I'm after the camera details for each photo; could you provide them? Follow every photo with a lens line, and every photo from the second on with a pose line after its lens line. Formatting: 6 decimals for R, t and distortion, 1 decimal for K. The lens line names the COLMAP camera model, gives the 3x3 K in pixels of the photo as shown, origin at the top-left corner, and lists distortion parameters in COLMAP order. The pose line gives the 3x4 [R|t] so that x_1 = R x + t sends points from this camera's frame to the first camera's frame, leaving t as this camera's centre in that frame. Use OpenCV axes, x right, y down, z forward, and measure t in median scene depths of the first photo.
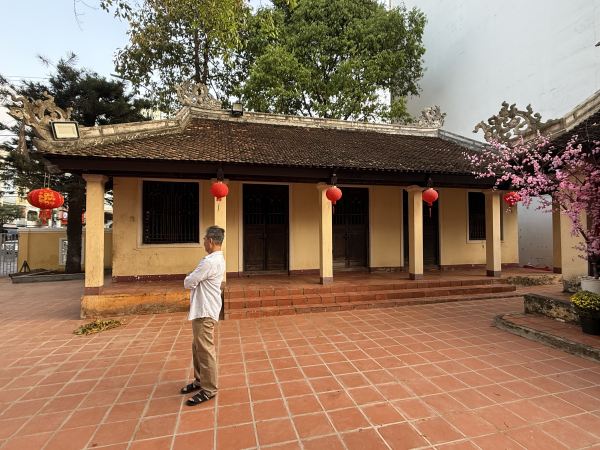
lens RADIAL K [[308.2, 0, 300.0], [0, 308.2, 225.0], [0, 0, 1]] dist [-0.001439, -0.000769]
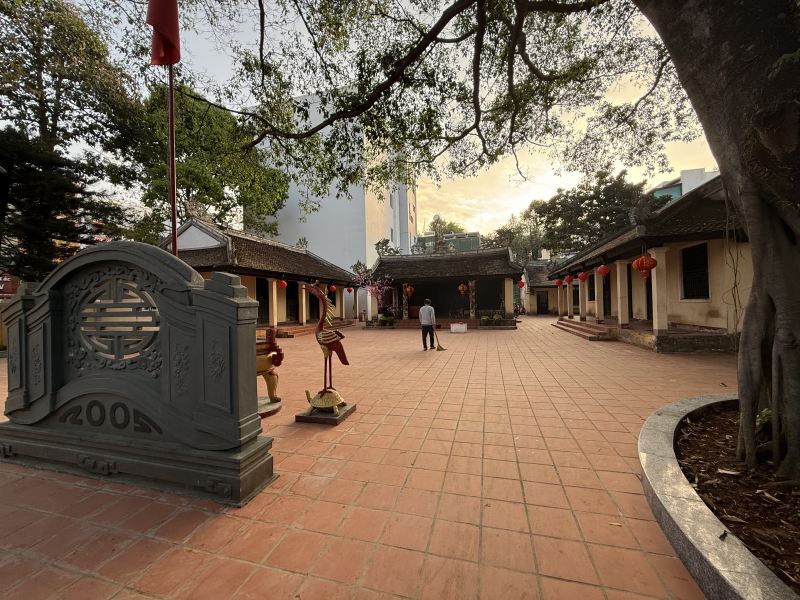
lens RADIAL K [[320.7, 0, 400.0], [0, 320.7, 300.0], [0, 0, 1]] dist [0.000014, -0.000001]
pose [[0.491993, 0.001932, 0.870597, -2.034612], [-0.002293, 0.999997, -0.000923, 0.001777], [-0.870596, -0.001542, 0.491996, -1.000178]]
